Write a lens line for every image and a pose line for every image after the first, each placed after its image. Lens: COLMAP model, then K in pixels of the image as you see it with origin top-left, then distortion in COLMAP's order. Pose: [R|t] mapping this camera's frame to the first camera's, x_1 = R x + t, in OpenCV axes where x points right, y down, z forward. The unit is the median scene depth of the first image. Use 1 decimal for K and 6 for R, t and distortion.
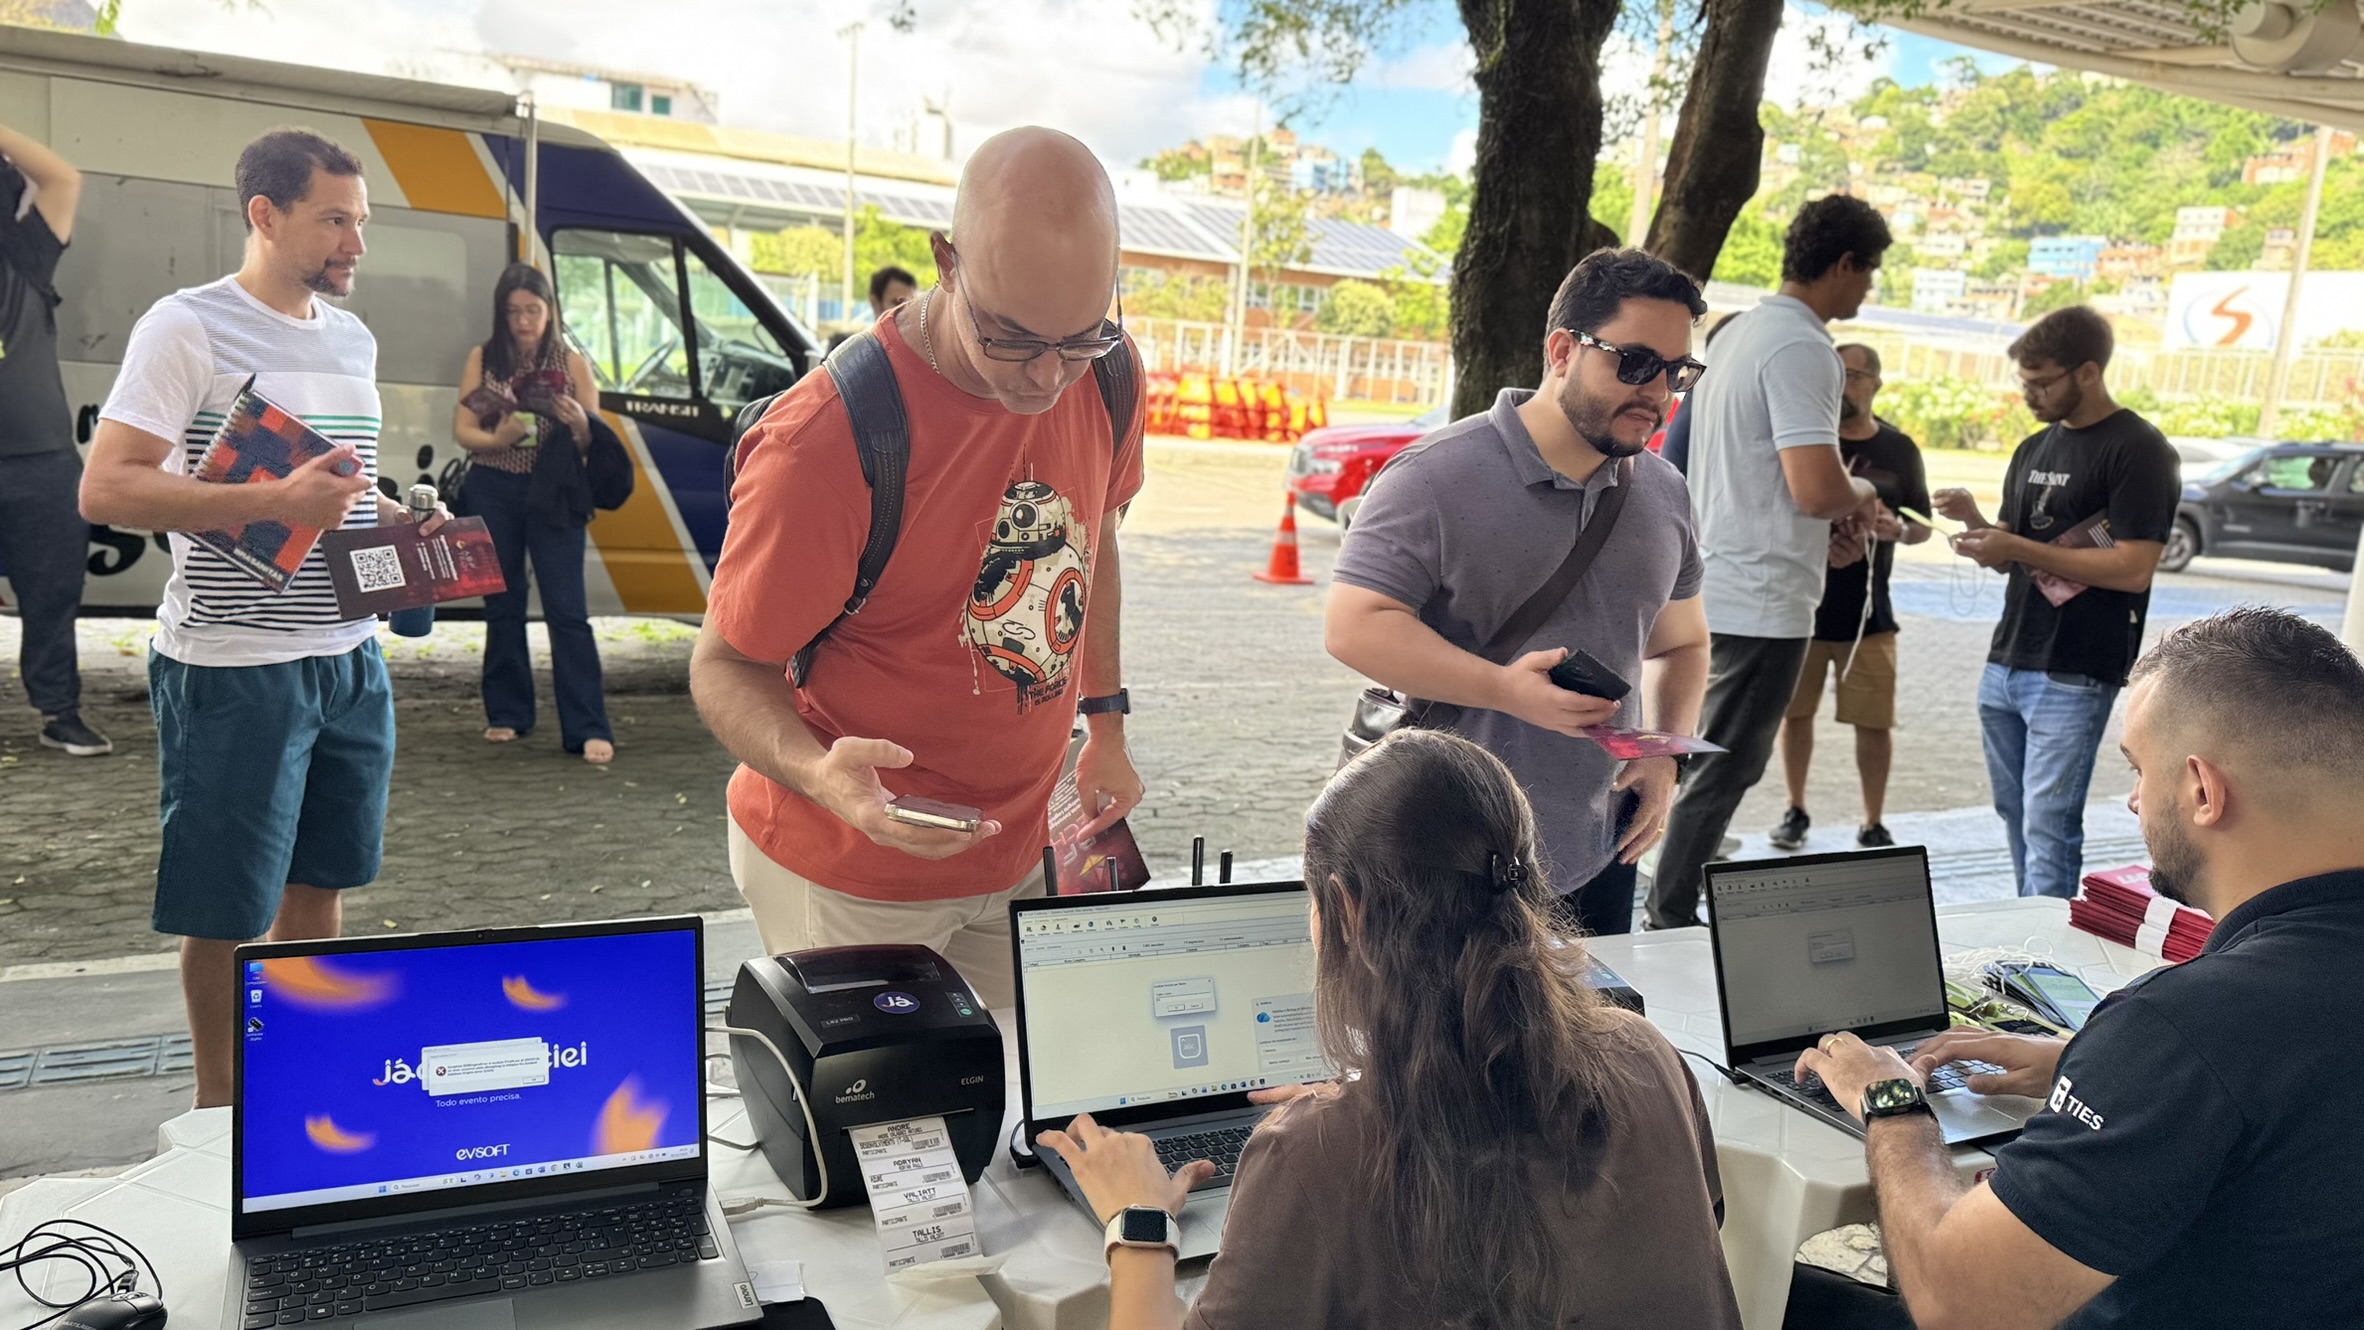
lens RADIAL K [[1583.8, 0, 1178.0], [0, 1583.8, 656.6], [0, 0, 1]] dist [0.012833, -0.000504]
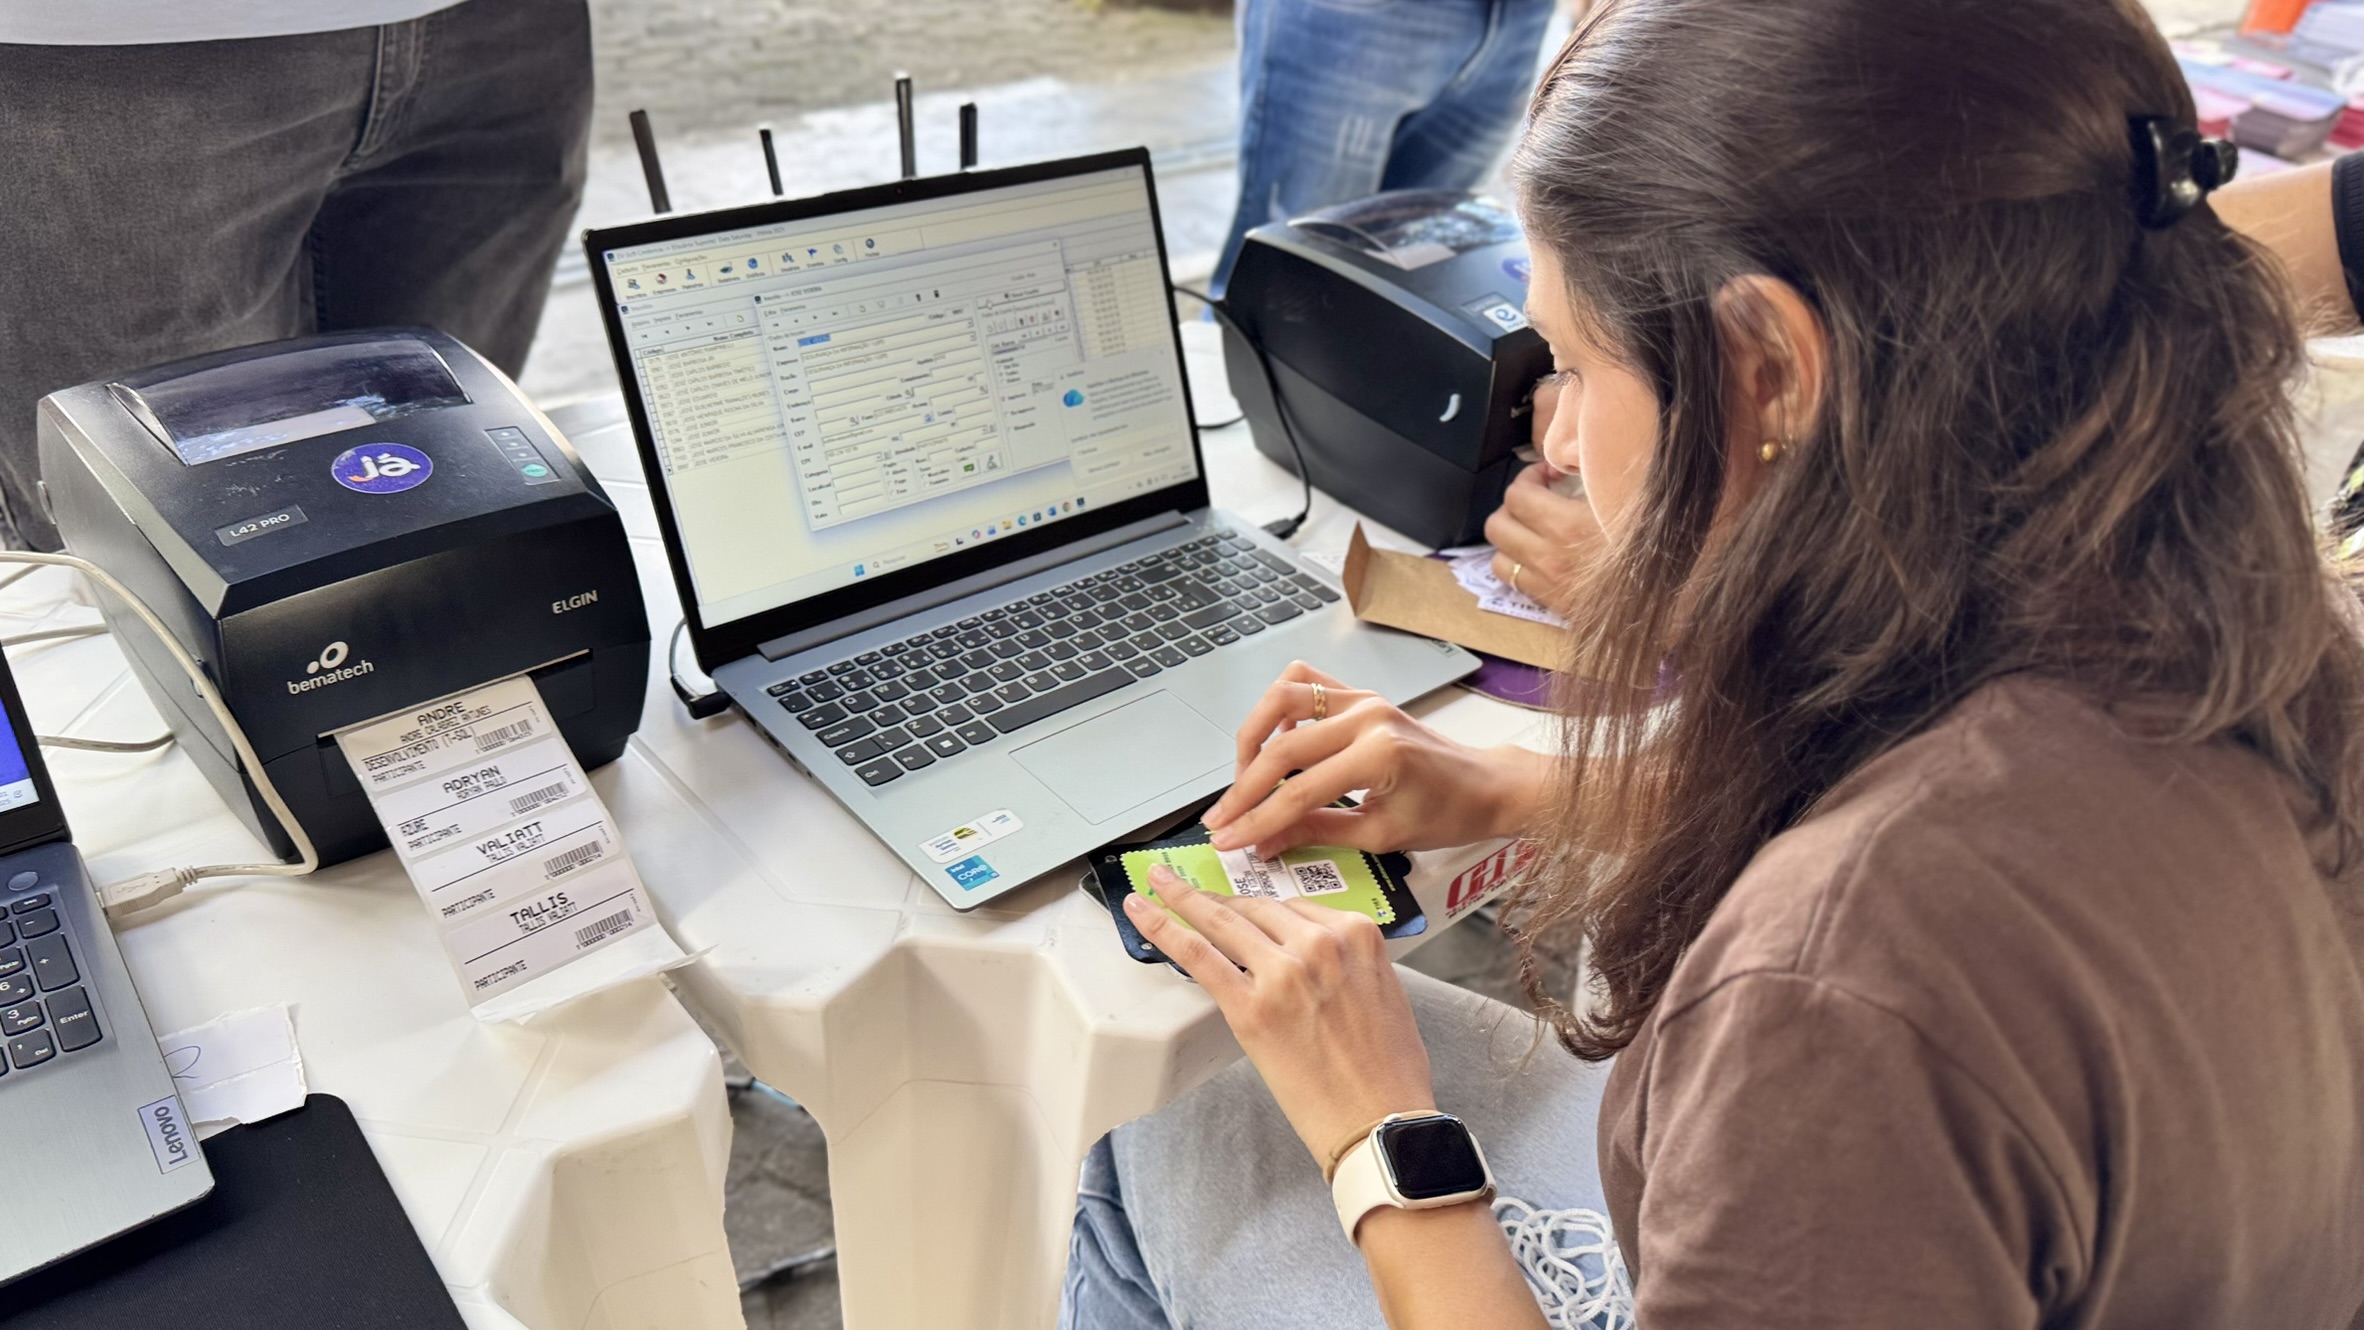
lens RADIAL K [[1583.8, 0, 1203.1], [0, 1583.8, 654.3], [0, 0, 1]] dist [0.012833, -0.000504]
pose [[0.966917, -0.130585, 0.219134, -0.048060], [0.017145, 0.890362, 0.454930, 0.051269], [-0.254515, -0.436122, 0.863145, 0.500776]]
